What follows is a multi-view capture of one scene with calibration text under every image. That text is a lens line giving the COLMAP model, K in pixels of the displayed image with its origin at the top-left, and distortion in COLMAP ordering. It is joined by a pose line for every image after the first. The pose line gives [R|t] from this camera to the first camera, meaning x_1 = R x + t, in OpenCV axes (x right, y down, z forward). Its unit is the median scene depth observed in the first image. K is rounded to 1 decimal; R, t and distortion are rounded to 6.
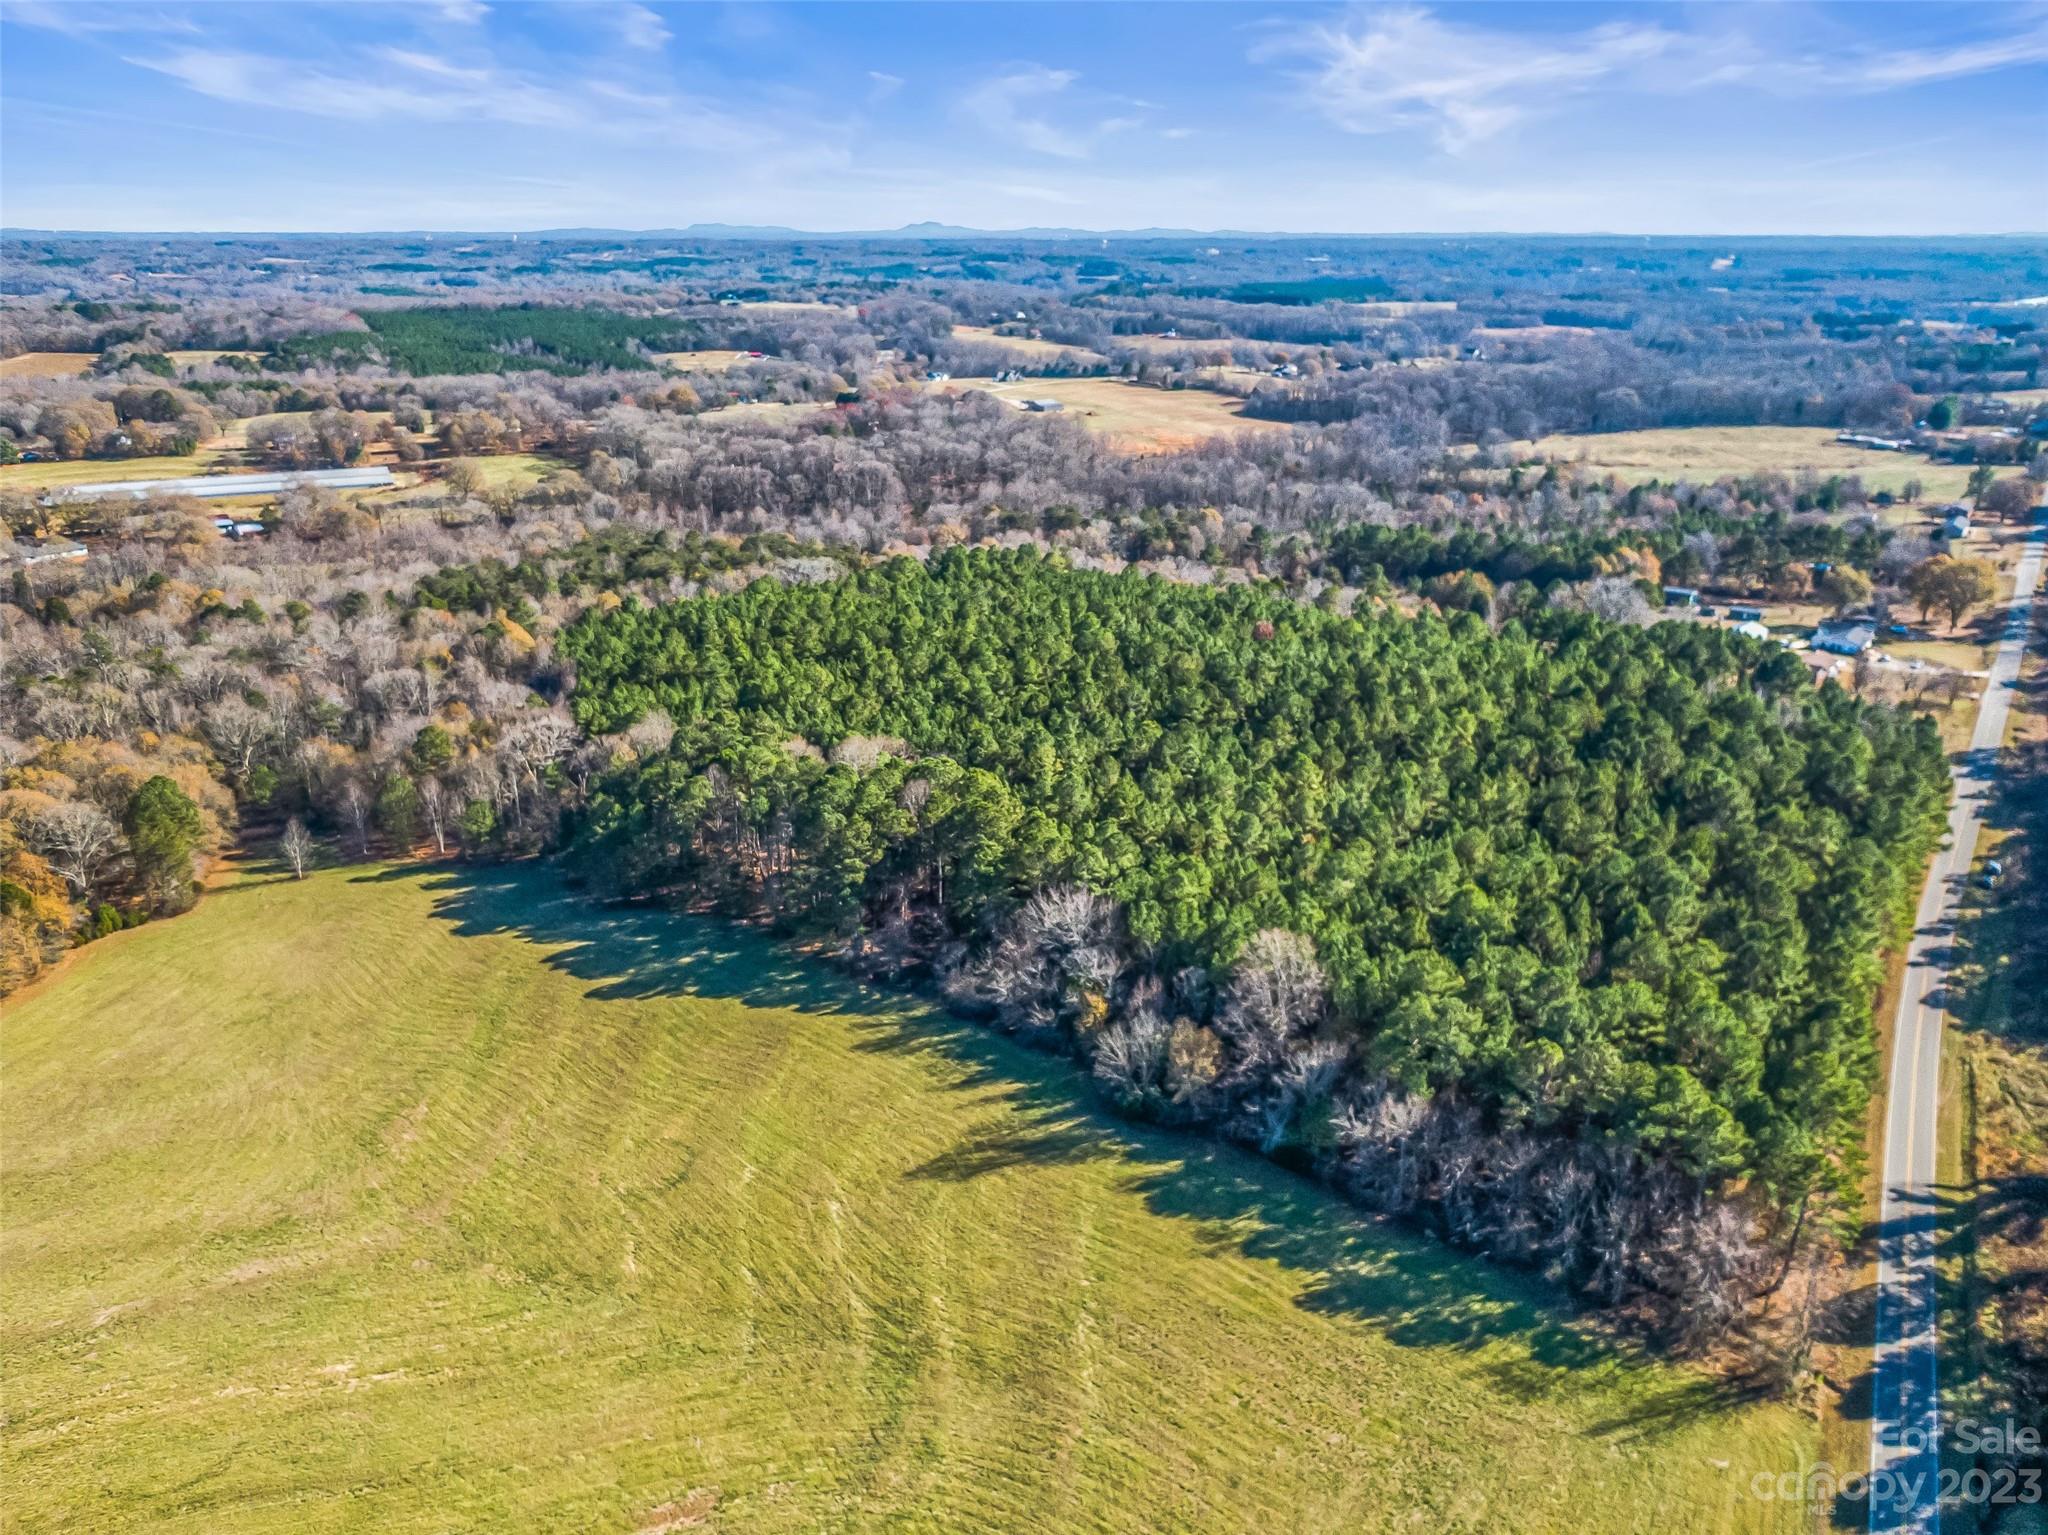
lens RADIAL K [[1506.9, 0, 1024.0], [0, 1506.9, 767.5], [0, 0, 1]] dist [0.024658, -0.038966]
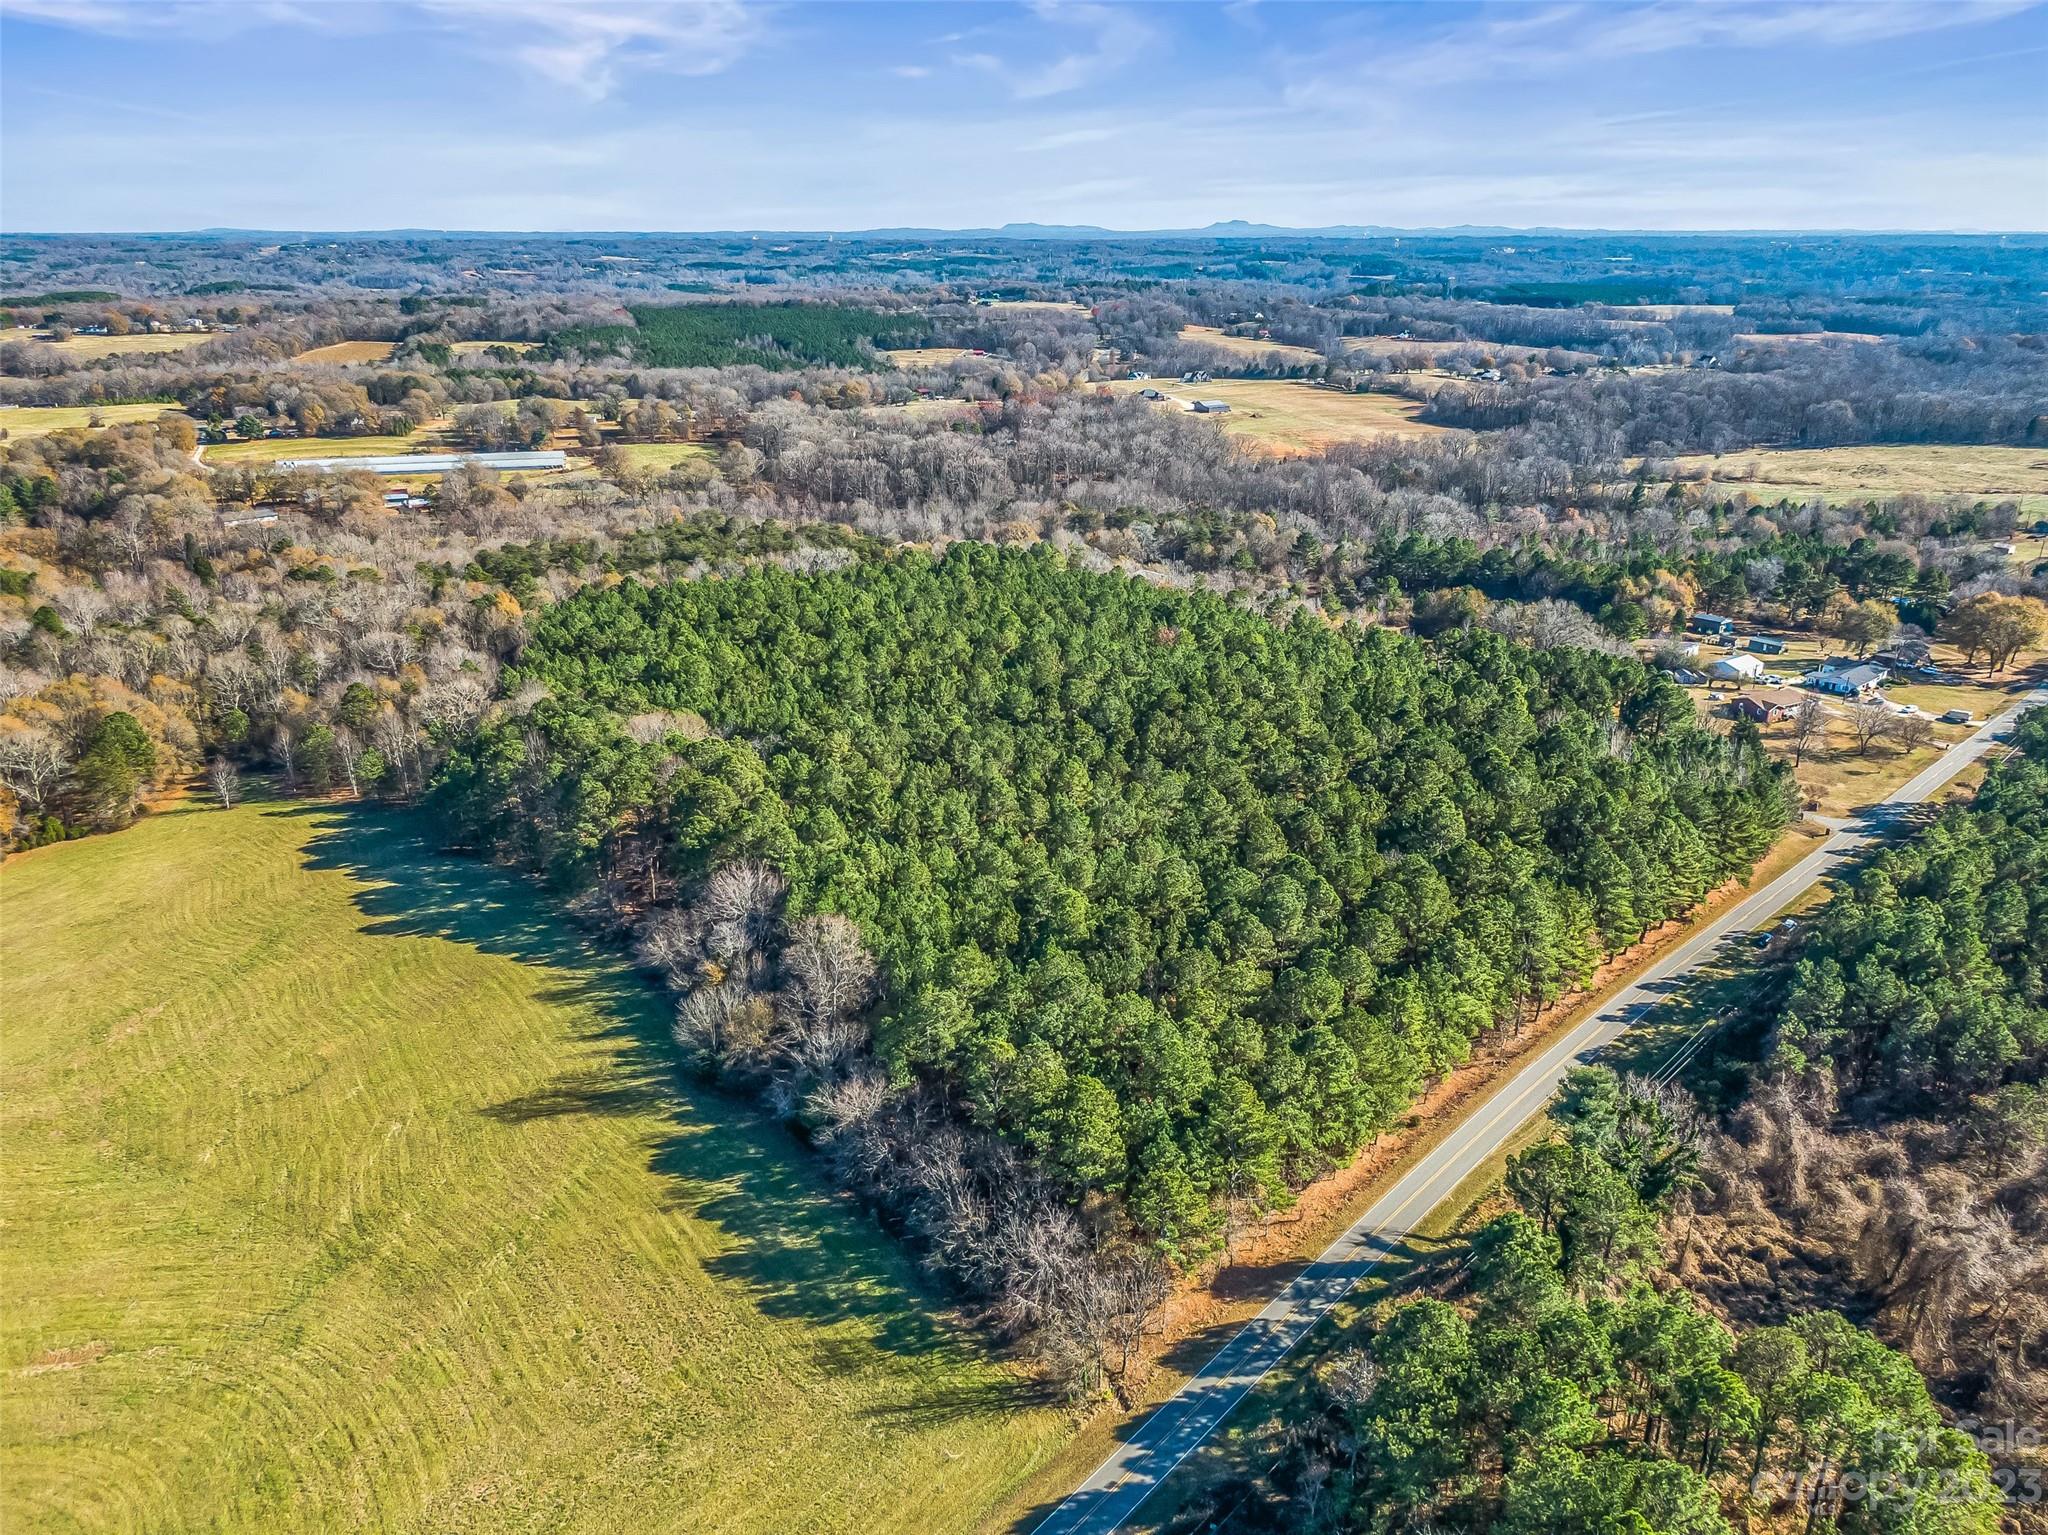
lens RADIAL K [[1474.5, 0, 1024.0], [0, 1474.5, 767.5], [0, 0, 1]] dist [0.032268, -0.051371]
pose [[0.979942, 0.066490, -0.187866, 0.121024], [-0.065082, 0.997786, 0.013662, -0.004797], [0.188359, -0.001161, 0.982100, 0.002309]]
